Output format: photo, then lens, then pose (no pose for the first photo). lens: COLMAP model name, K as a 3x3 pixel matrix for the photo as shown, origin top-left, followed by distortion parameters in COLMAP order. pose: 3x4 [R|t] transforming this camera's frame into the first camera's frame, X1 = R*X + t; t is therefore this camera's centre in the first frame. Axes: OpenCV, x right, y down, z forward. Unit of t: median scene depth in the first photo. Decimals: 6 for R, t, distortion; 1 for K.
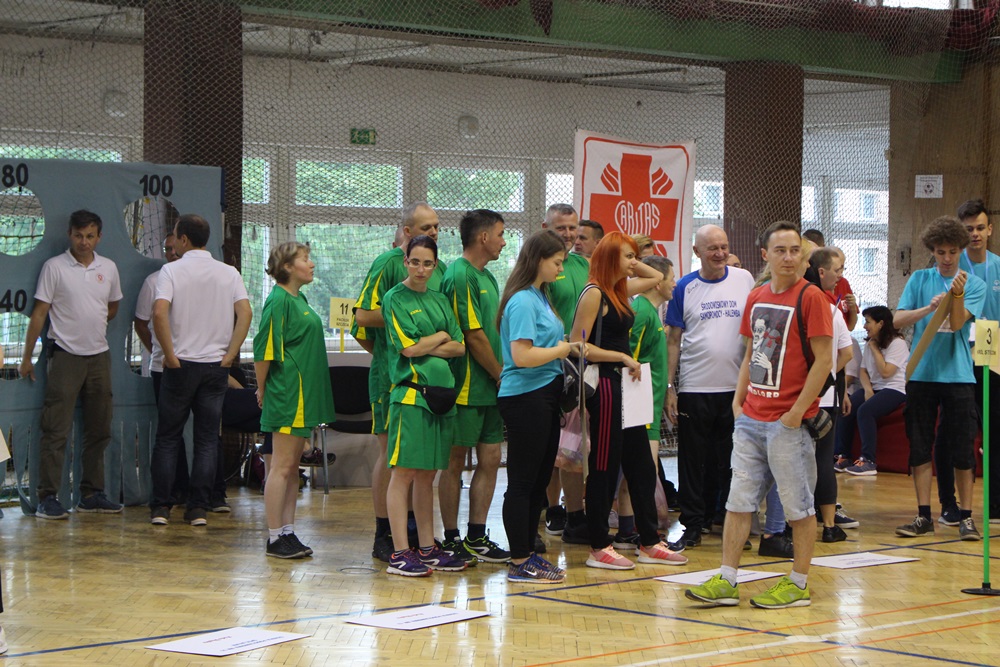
lens RADIAL K [[2452.6, 0, 500.0], [0, 2452.6, 333.5], [0, 0, 1]] dist [-0.011261, 2.586766]
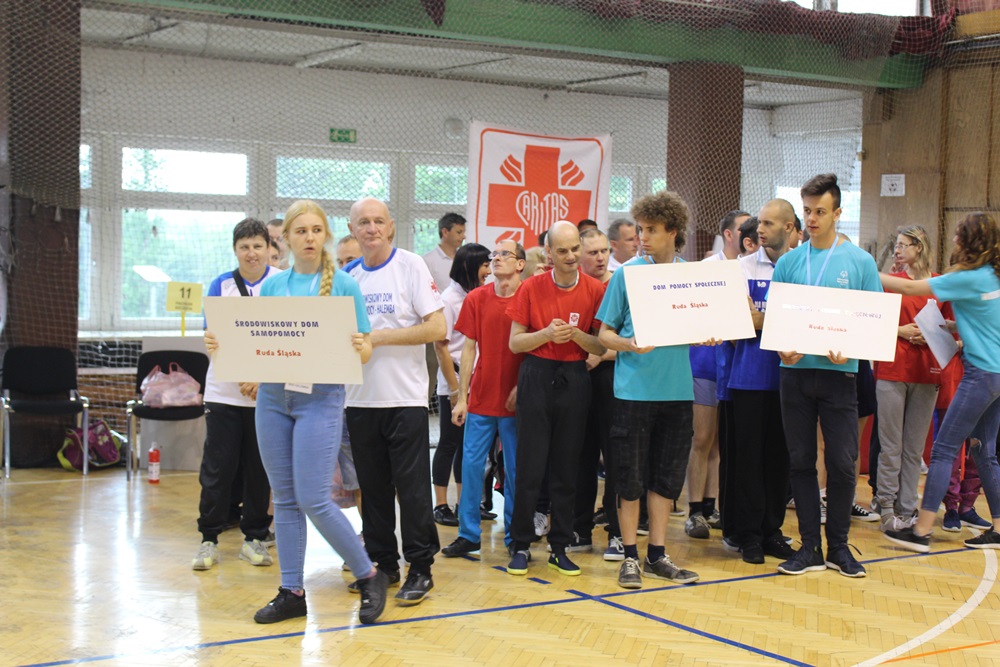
lens RADIAL K [[1595.9, 0, 500.0], [0, 1595.9, 333.5], [0, 0, 1]] dist [-0.007756, 0.197648]
pose [[0.981557, 0.021087, -0.190001, 0.166039], [-0.017337, 0.999621, 0.021380, -0.008609], [0.190380, -0.017692, 0.981551, 0.338144]]
